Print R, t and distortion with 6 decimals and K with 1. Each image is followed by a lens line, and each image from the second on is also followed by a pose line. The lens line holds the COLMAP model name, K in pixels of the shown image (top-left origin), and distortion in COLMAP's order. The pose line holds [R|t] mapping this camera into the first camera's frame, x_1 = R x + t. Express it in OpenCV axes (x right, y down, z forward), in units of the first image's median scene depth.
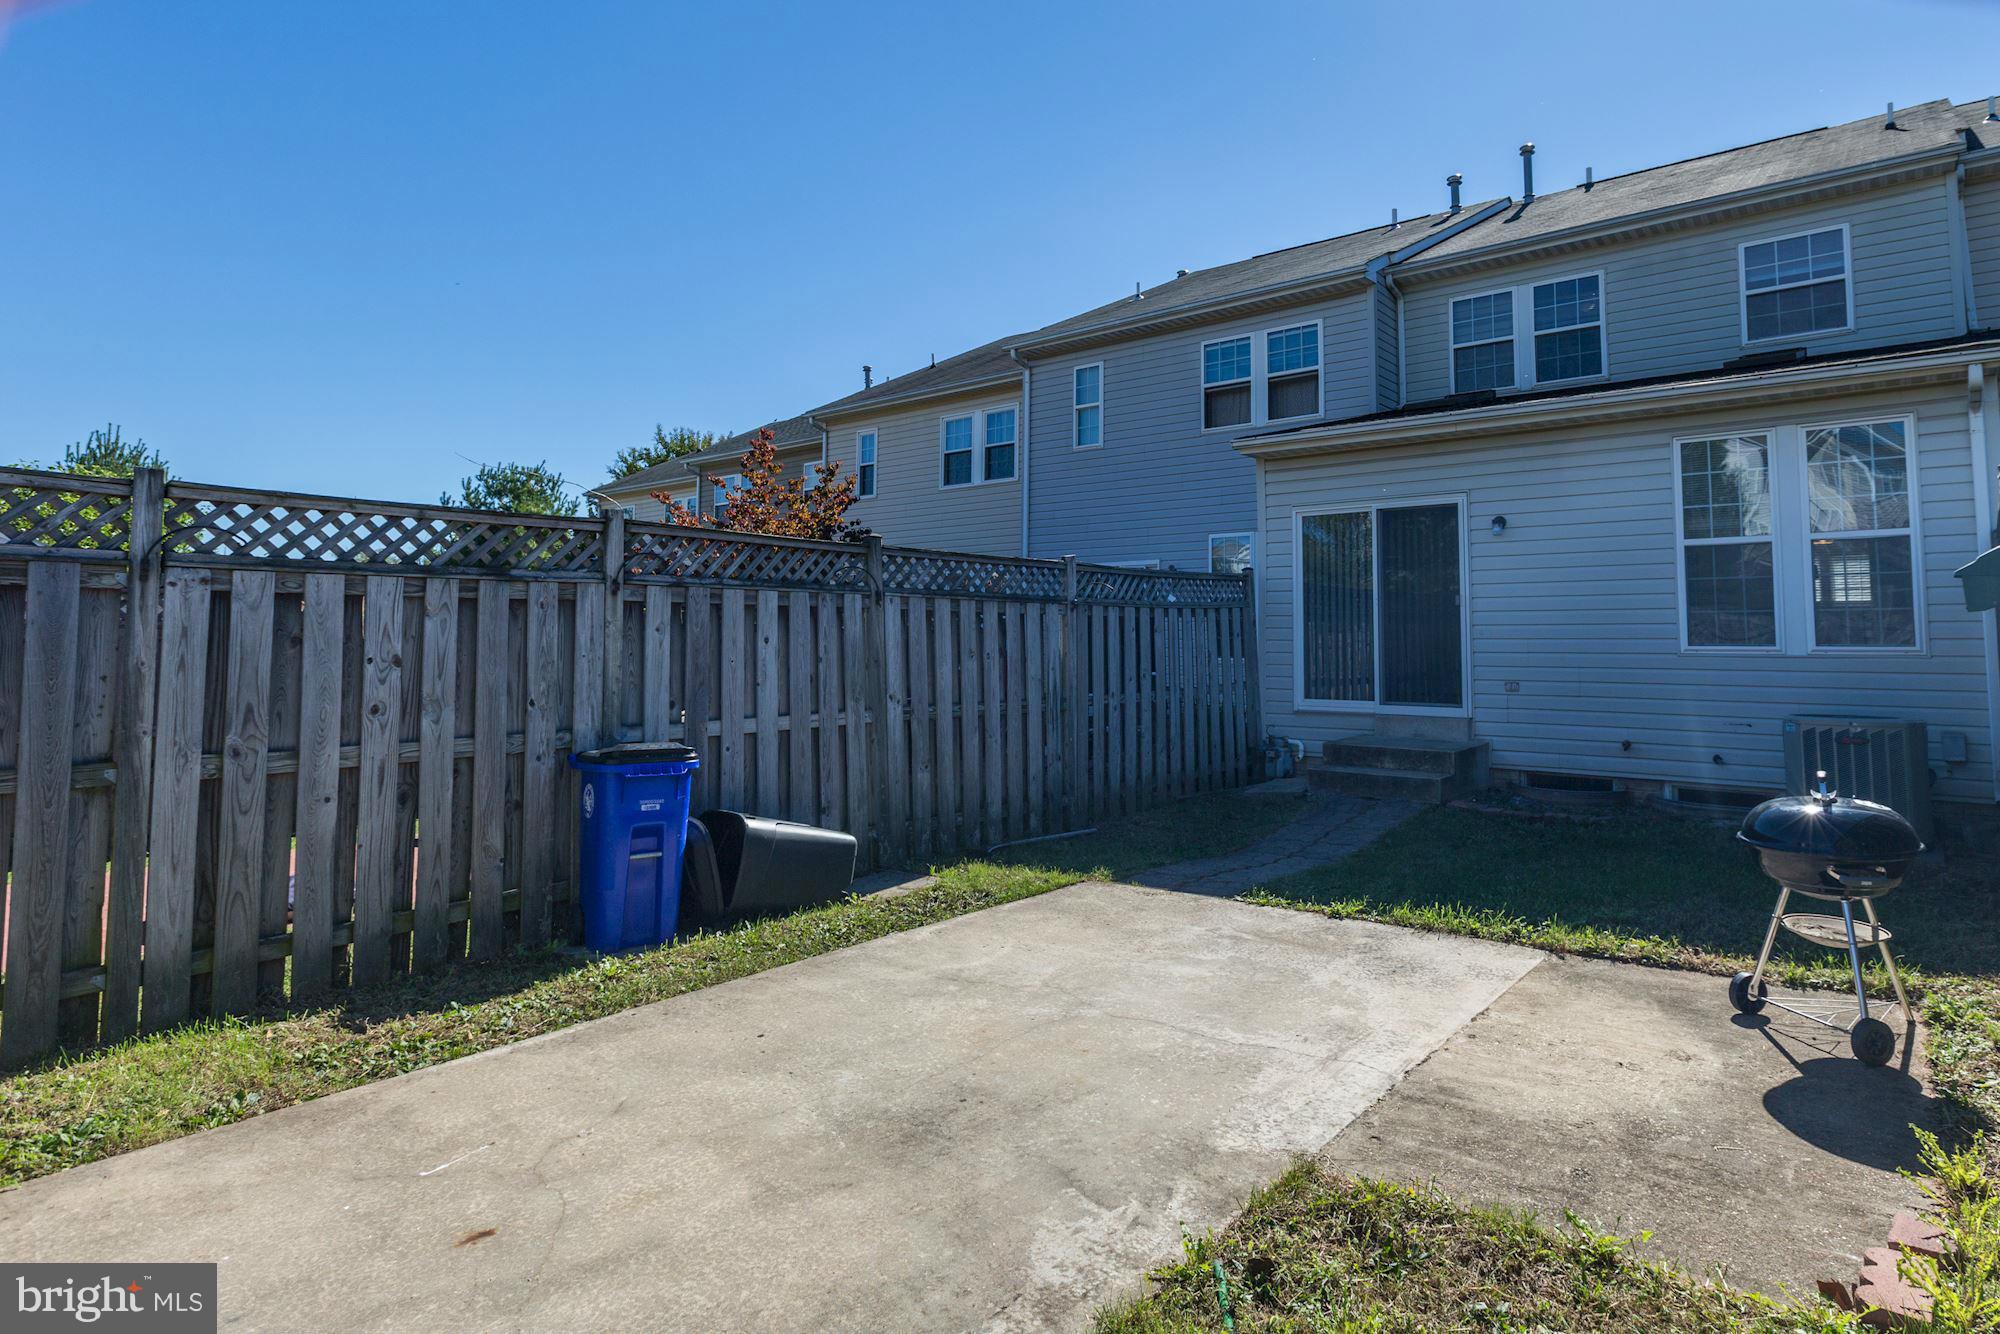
lens RADIAL K [[909.8, 0, 1010.7], [0, 909.8, 657.4], [0, 0, 1]] dist [-0.001181, 0.000769]
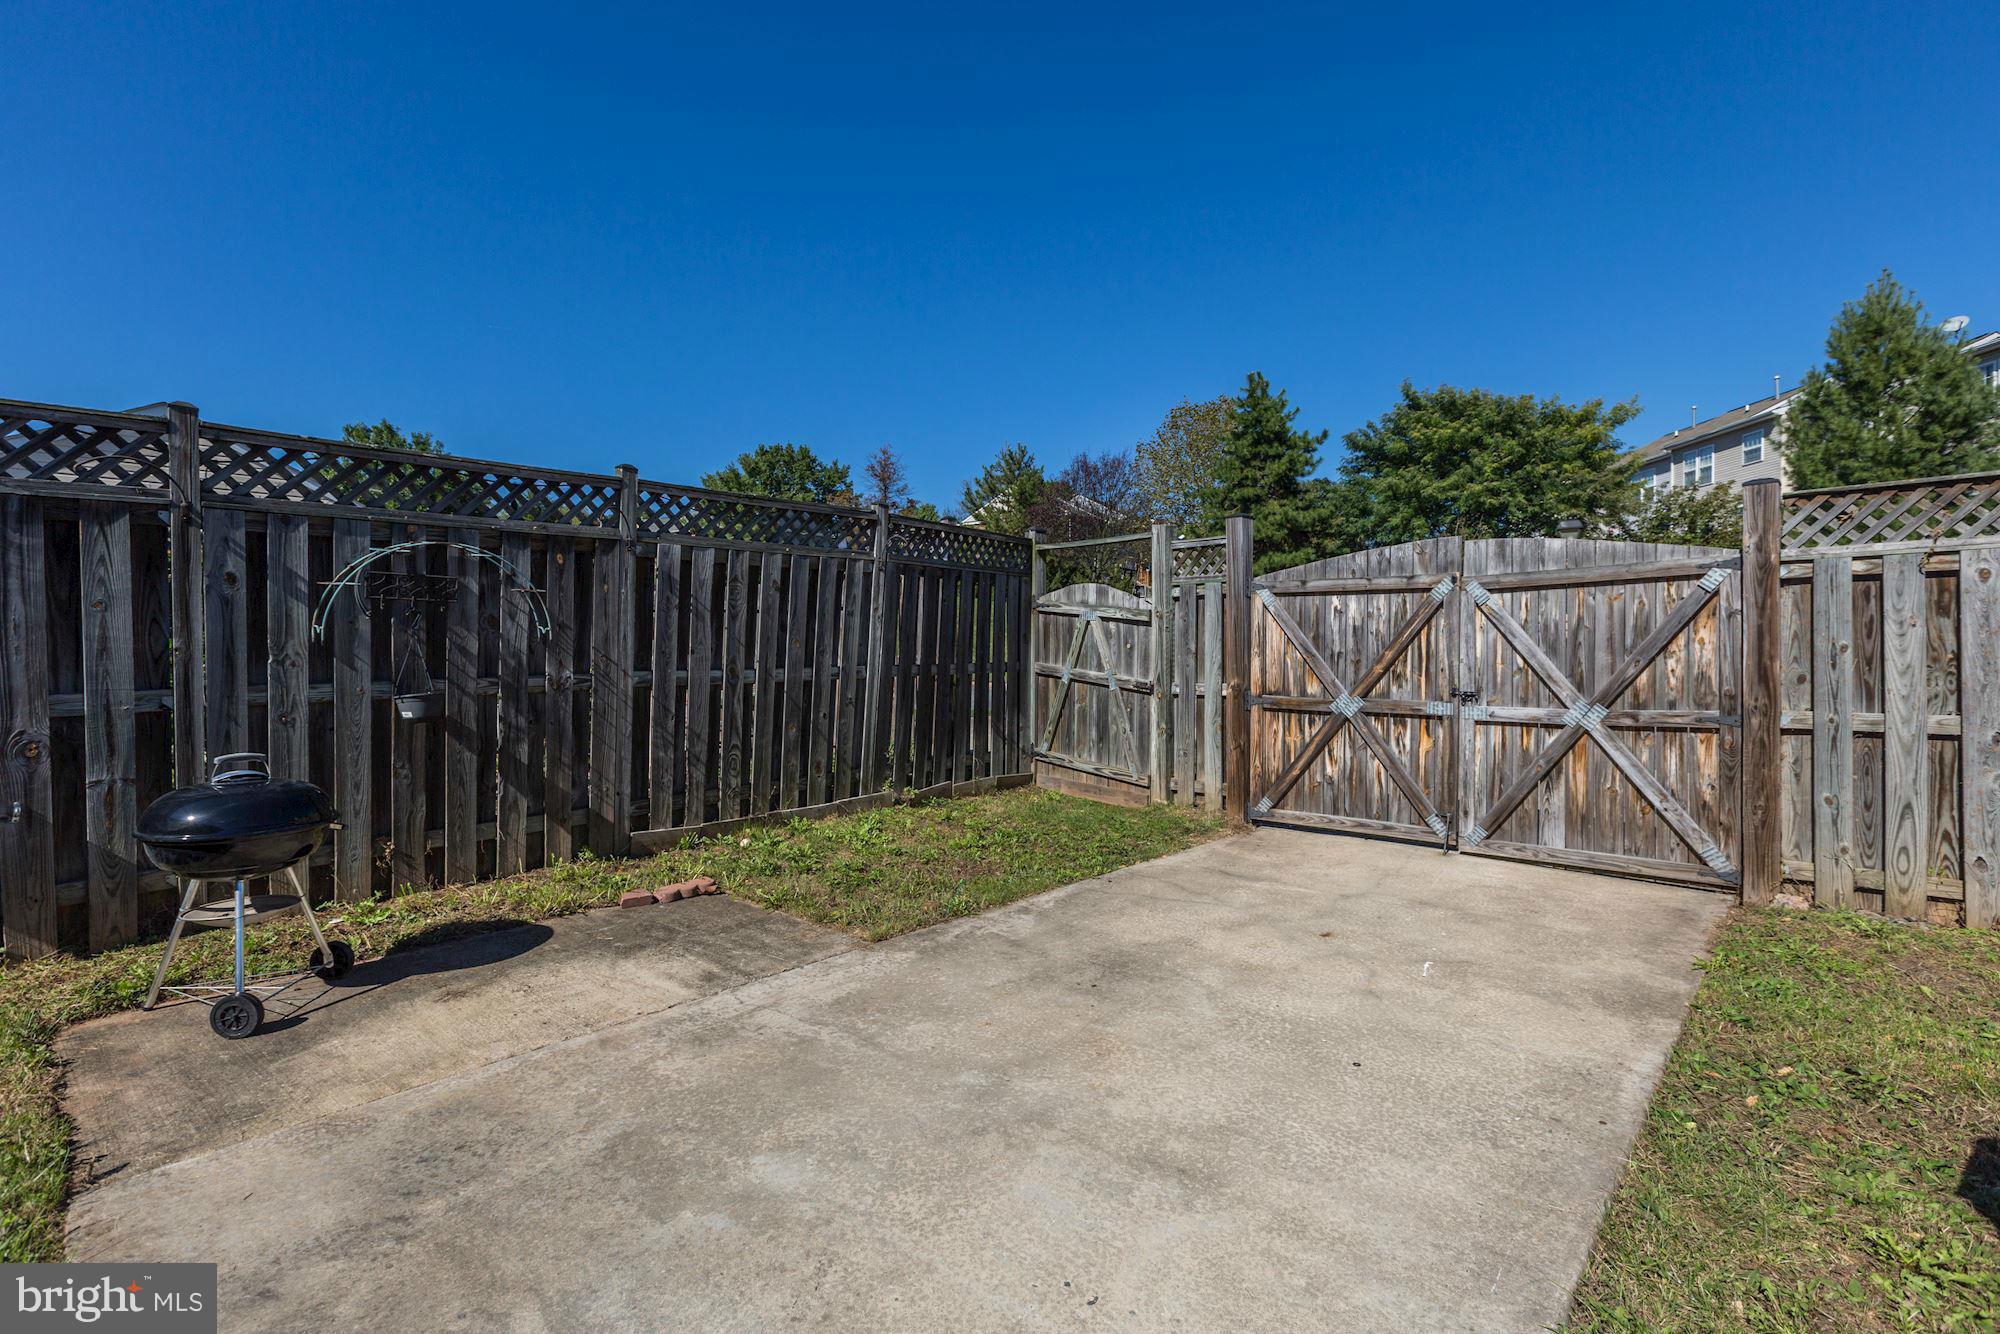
lens RADIAL K [[909.8, 0, 1010.7], [0, 909.8, 657.4], [0, 0, 1]] dist [-0.001181, 0.000769]
pose [[-0.999717, 0.008671, -0.022159, 0.089640], [0.008121, 0.999659, 0.024812, 0.004582], [0.022367, 0.024625, -0.999447, 2.344651]]
